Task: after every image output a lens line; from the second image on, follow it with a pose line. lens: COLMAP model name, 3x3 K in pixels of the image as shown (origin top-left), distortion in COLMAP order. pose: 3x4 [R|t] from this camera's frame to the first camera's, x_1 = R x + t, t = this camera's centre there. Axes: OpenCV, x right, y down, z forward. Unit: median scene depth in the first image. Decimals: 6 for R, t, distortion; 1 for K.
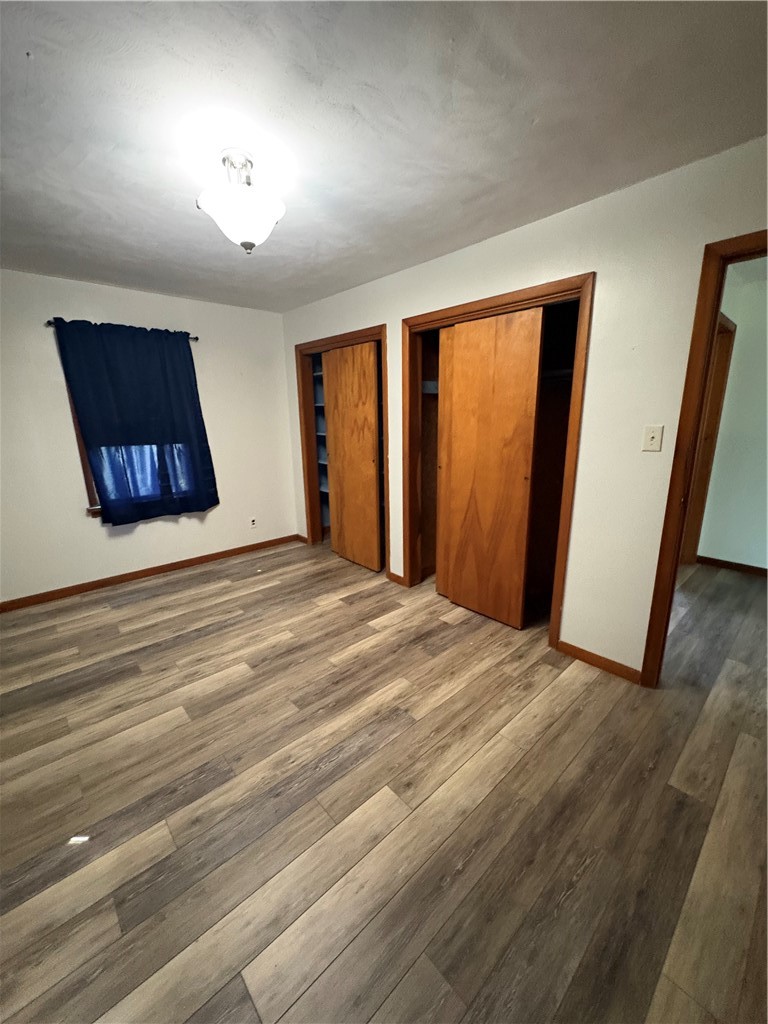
lens RADIAL K [[407.2, 0, 386.4], [0, 407.2, 512.1], [0, 0, 1]] dist [-0.001804, -0.000217]
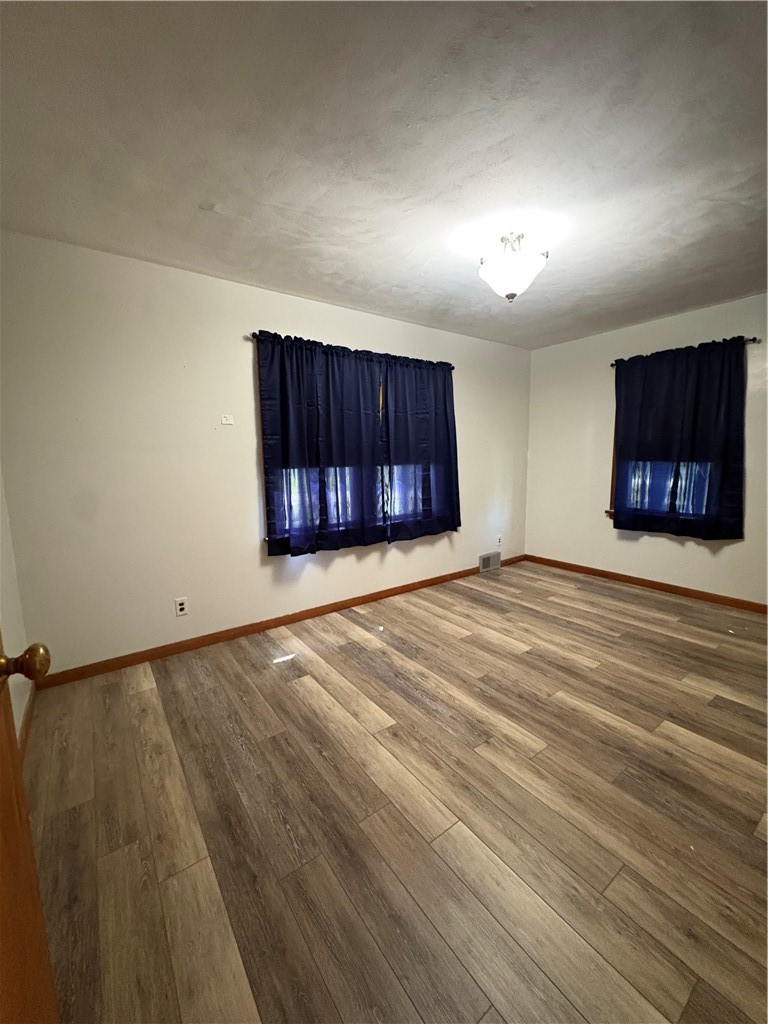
lens RADIAL K [[407.2, 0, 386.0], [0, 407.2, 513.2], [0, 0, 1]] dist [-0.001804, -0.000217]
pose [[-0.109997, 0.154024, -0.981925, 0.815848], [-0.215427, 0.960742, 0.174833, -0.107055], [0.970305, 0.230765, -0.072498, 0.665597]]
